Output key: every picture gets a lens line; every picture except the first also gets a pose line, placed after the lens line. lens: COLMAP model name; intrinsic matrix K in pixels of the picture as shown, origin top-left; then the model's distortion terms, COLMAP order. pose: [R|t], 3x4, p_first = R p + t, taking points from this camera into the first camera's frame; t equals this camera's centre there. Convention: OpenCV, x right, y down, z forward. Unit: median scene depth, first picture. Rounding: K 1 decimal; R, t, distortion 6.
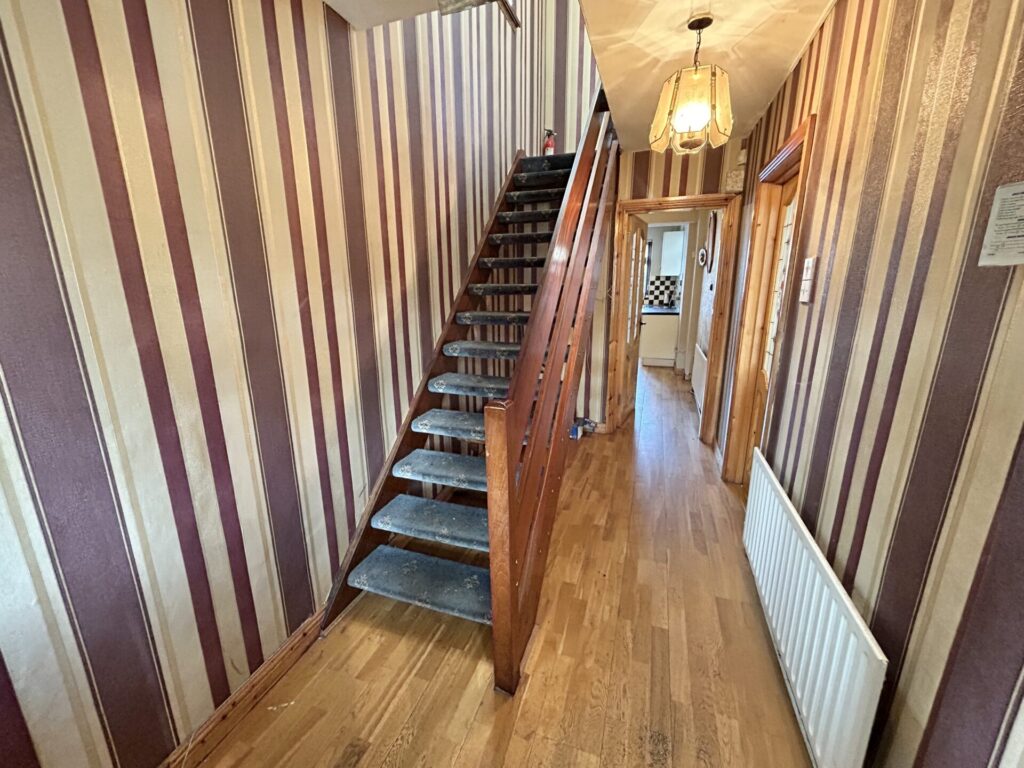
lens RADIAL K [[412.9, 0, 510.0], [0, 412.9, 384.2], [0, 0, 1]] dist [-0.000375, -0.000024]
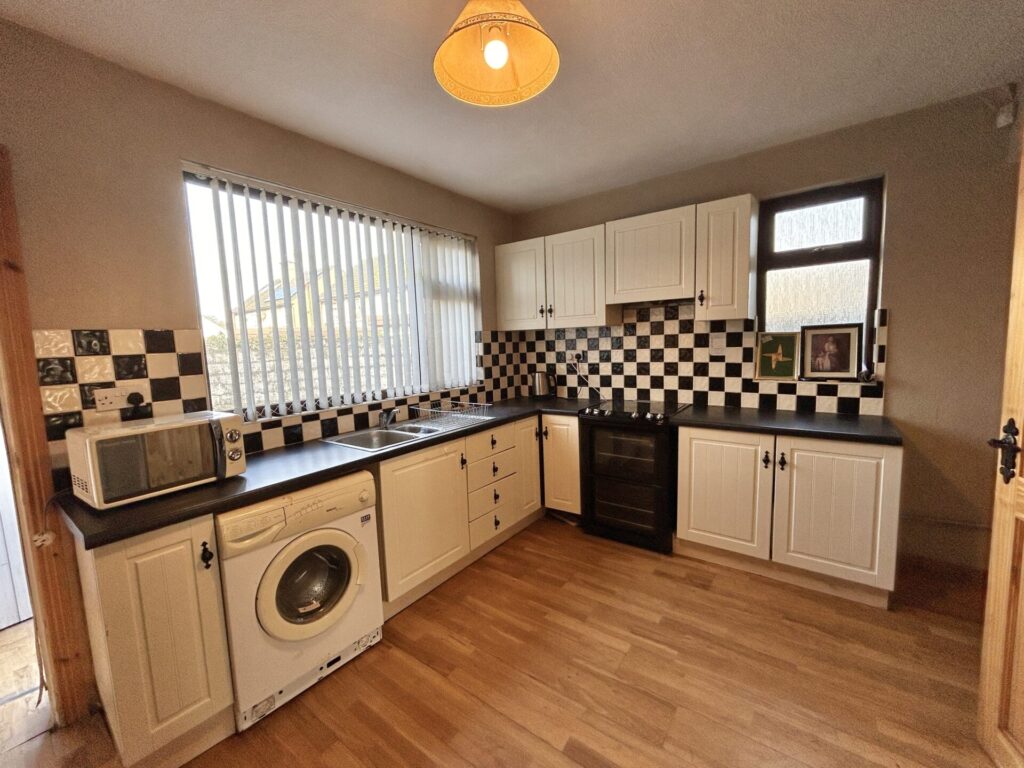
lens RADIAL K [[412.9, 0, 510.0], [0, 412.9, 384.2], [0, 0, 1]] dist [-0.000375, -0.000024]
pose [[0.955494, 0.002184, -0.295002, 0.488544], [-0.039536, 0.991900, -0.120713, -0.161435], [0.292349, 0.127003, 0.947841, 0.624340]]
